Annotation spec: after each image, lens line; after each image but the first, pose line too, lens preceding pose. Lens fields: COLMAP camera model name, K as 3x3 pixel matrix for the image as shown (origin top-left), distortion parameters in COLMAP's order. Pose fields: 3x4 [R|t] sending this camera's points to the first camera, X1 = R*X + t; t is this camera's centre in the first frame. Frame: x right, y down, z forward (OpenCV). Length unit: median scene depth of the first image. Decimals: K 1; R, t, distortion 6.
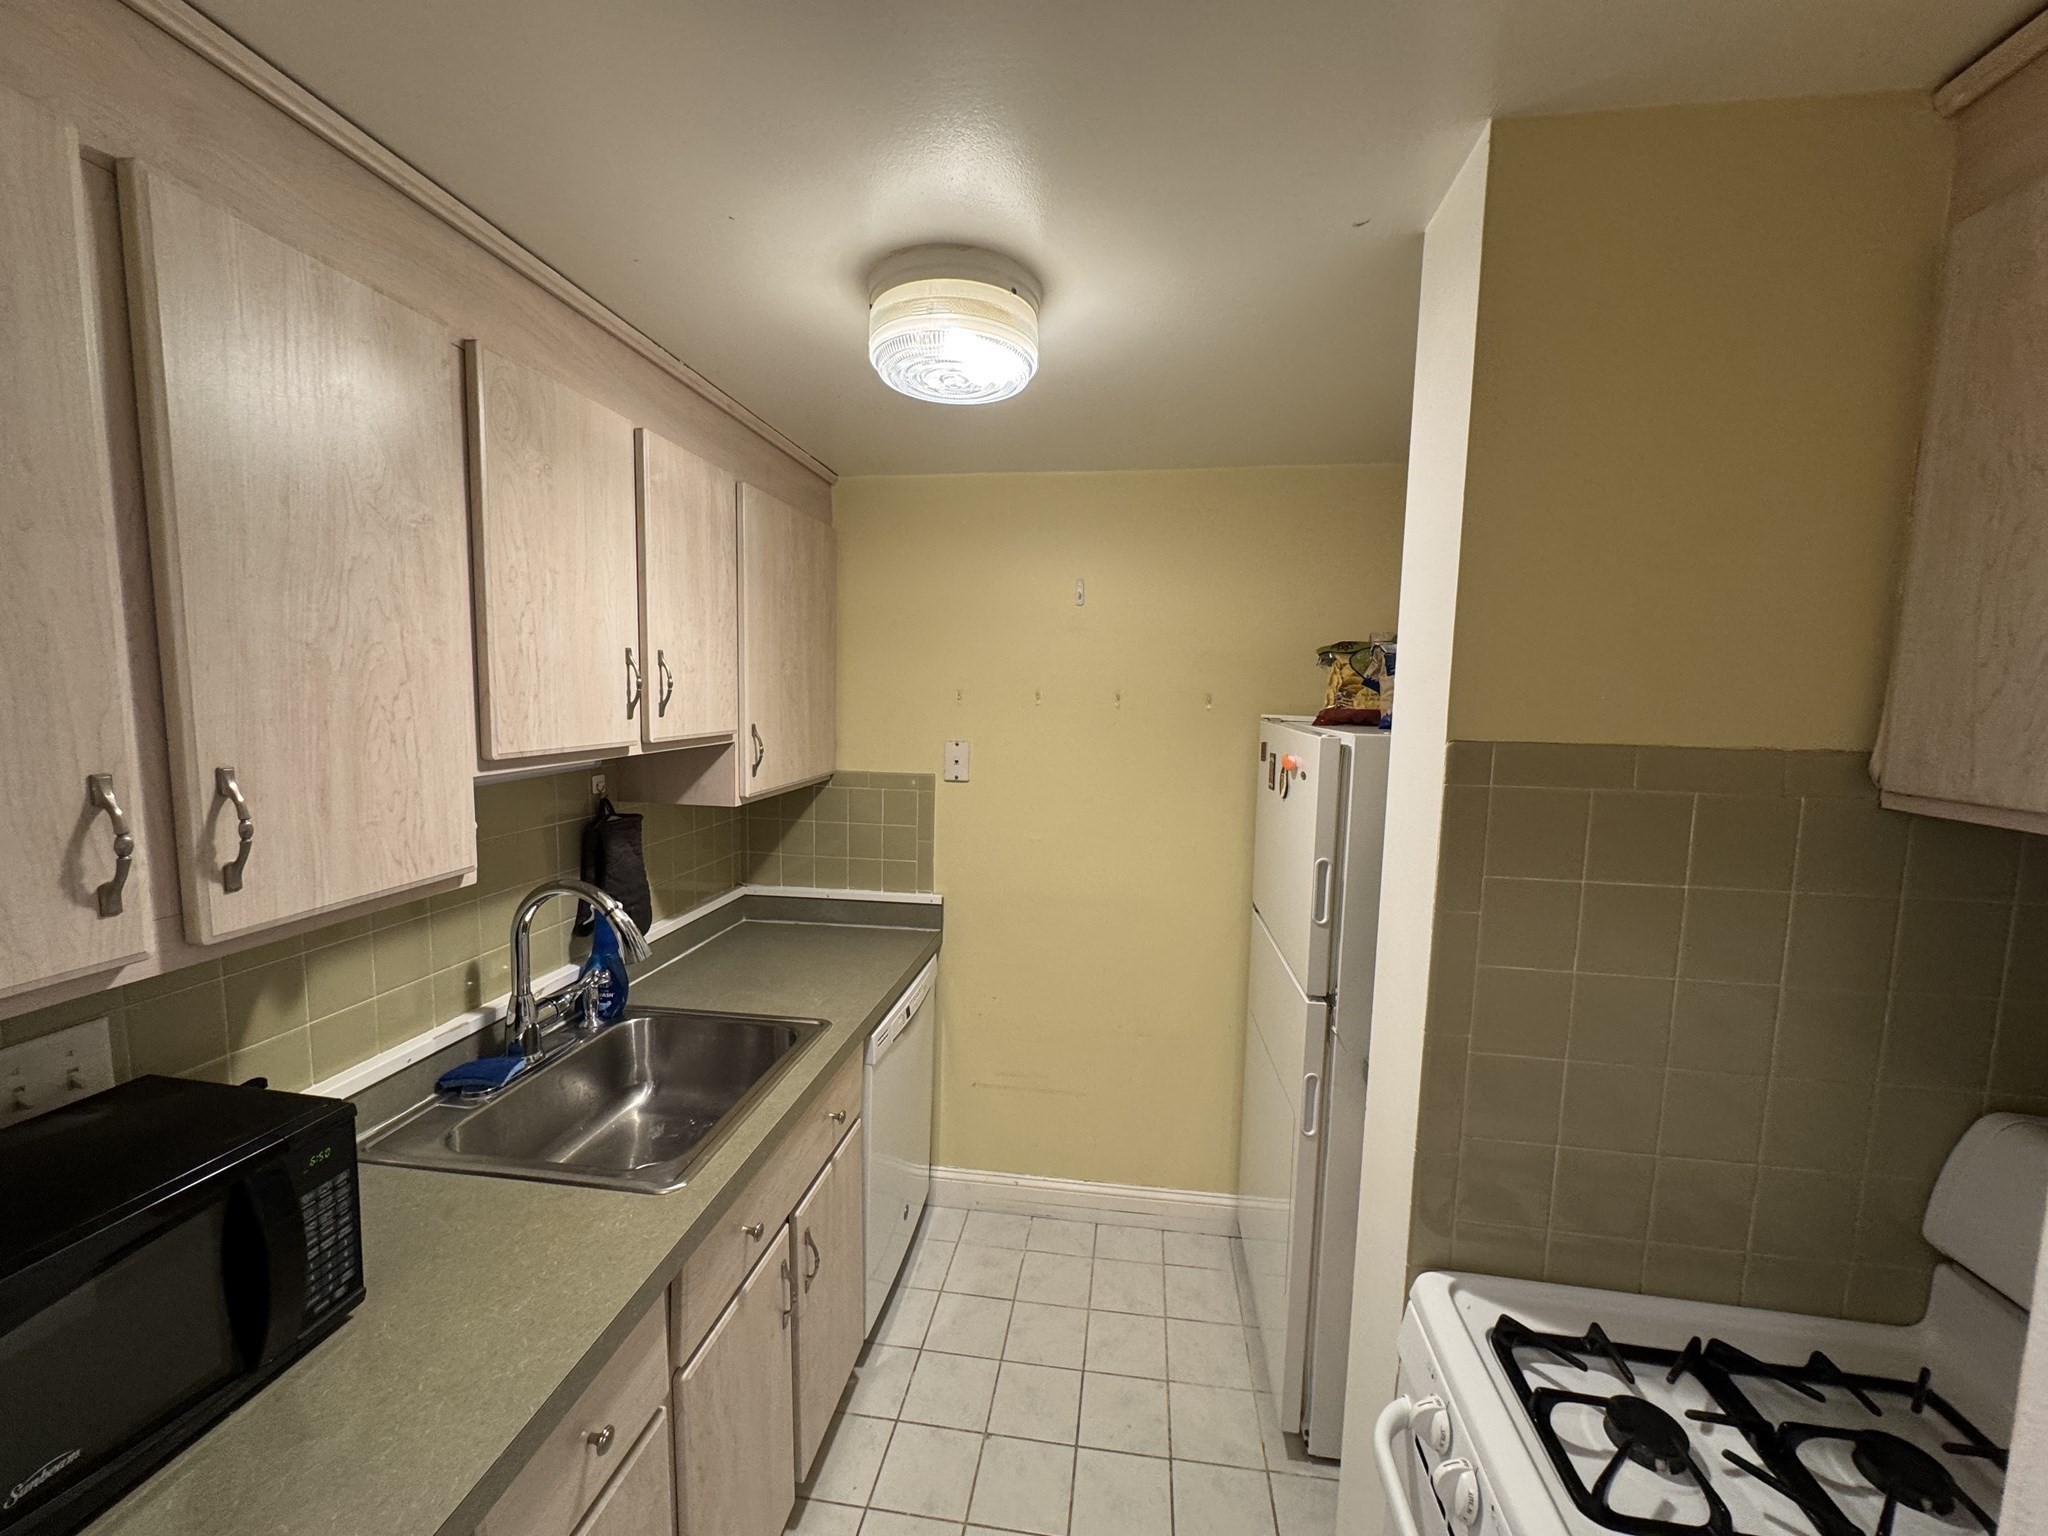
lens RADIAL K [[817.6, 0, 1027.1], [0, 817.6, 778.4], [0, 0, 1]] dist [-0.005988, 0.000955]
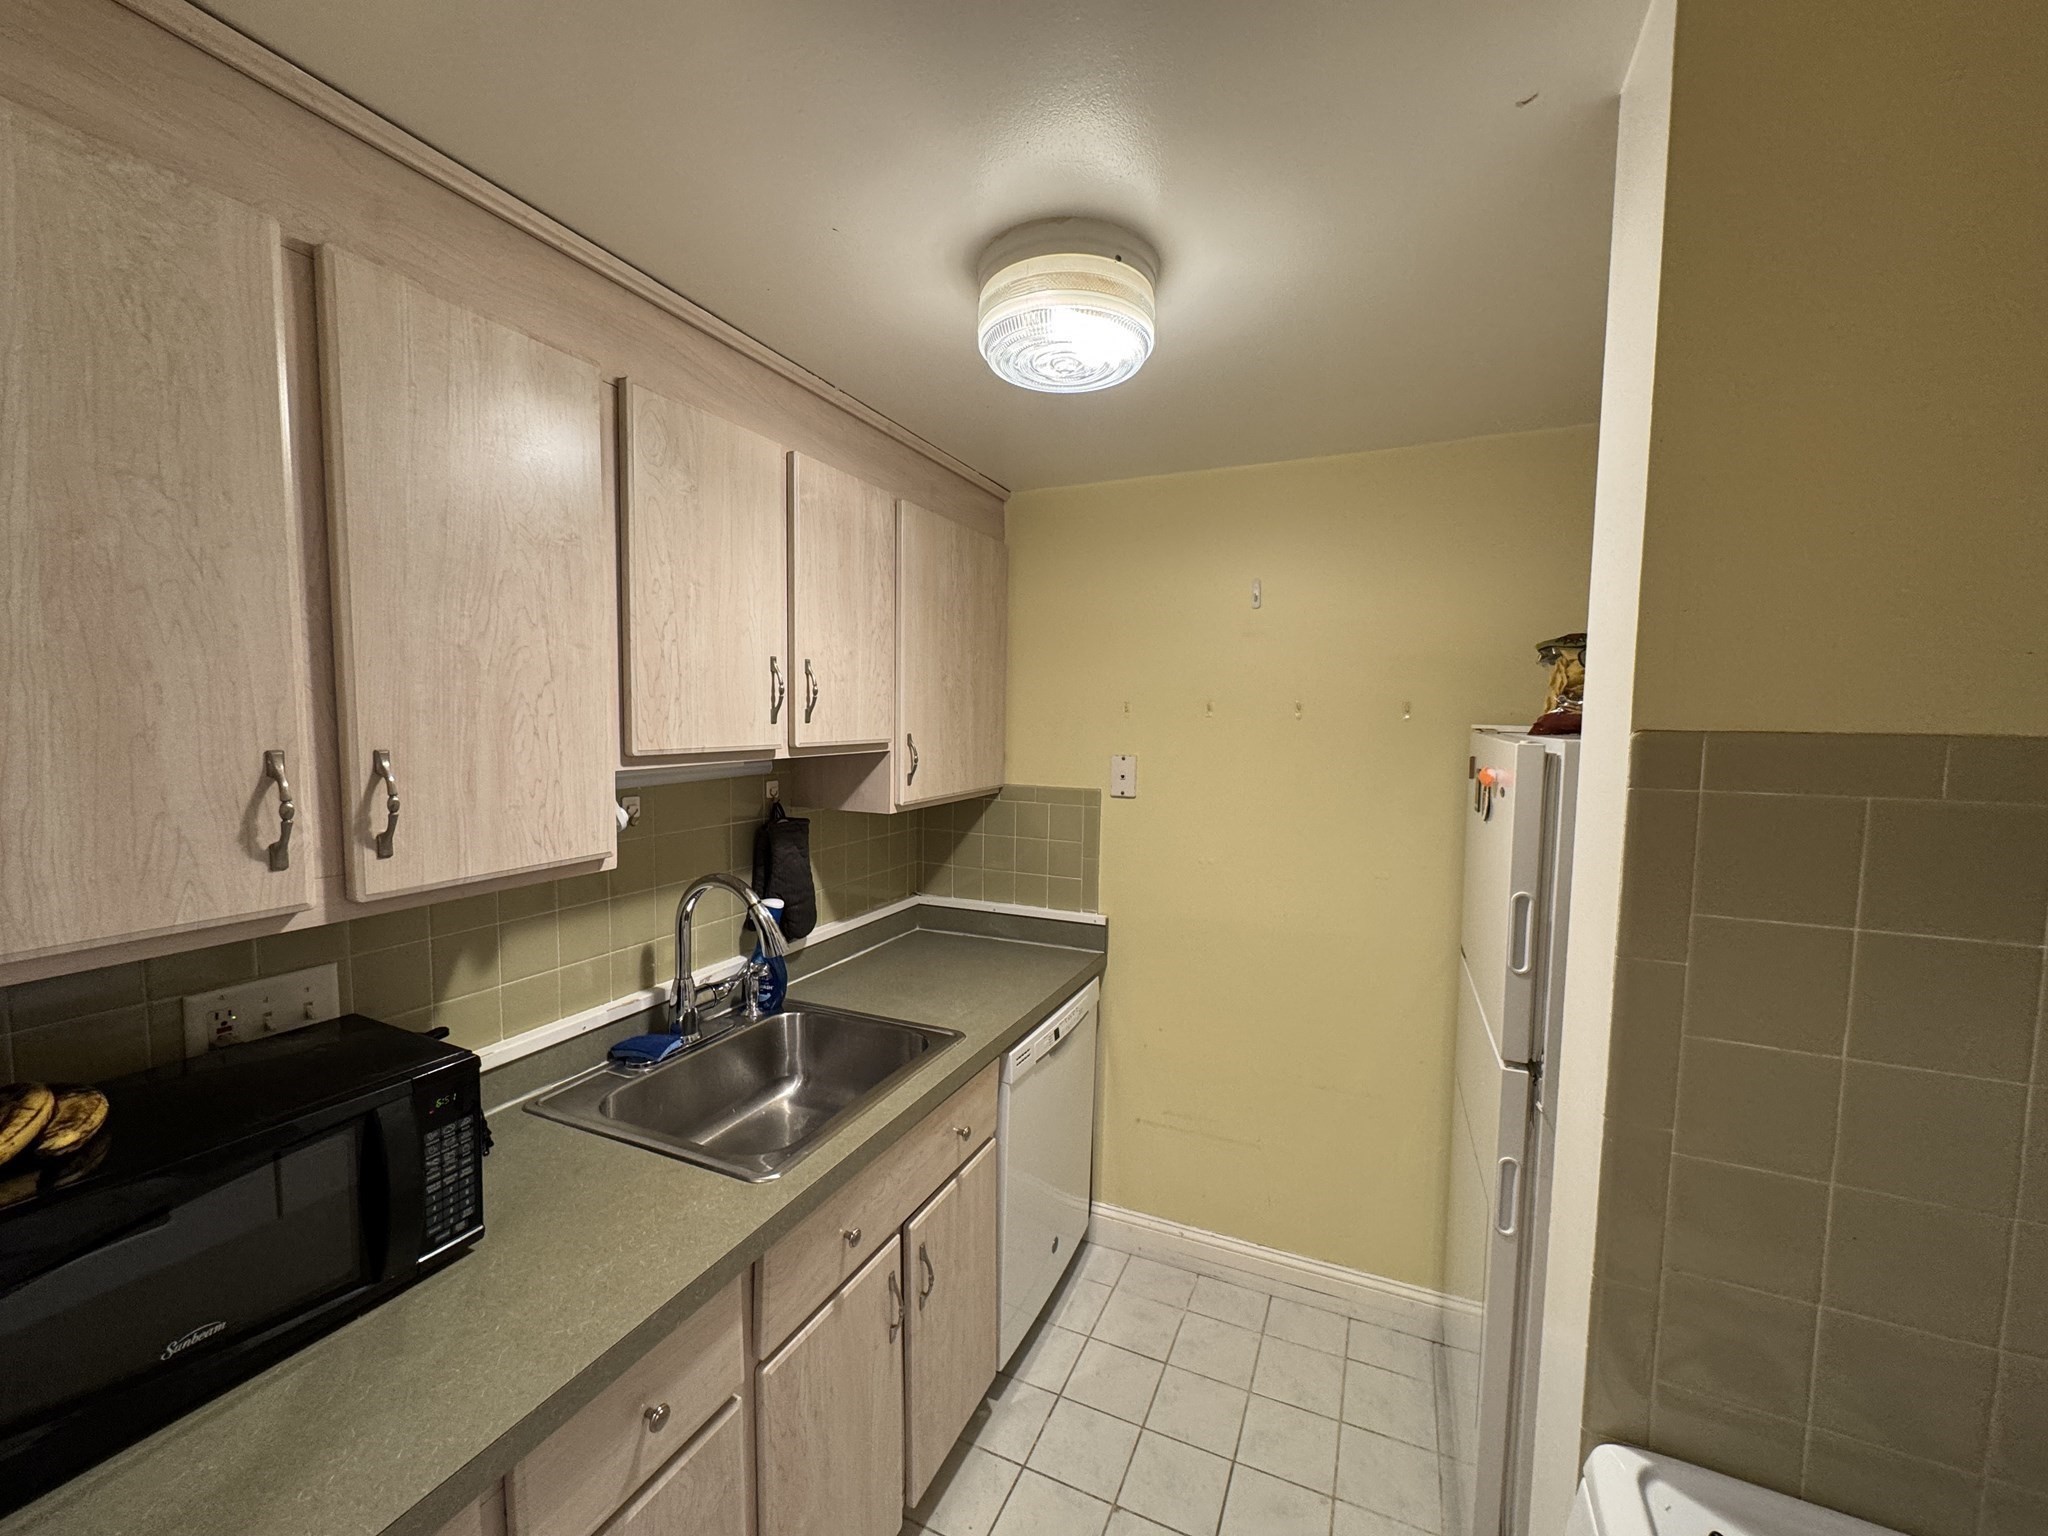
lens RADIAL K [[817.6, 0, 1027.1], [0, 817.6, 778.4], [0, 0, 1]] dist [-0.005988, 0.000955]
pose [[0.958929, 0.013657, -0.283316, 0.125471], [-0.023408, 0.999243, -0.031063, 0.022640], [0.282677, 0.036419, 0.958523, 0.079787]]
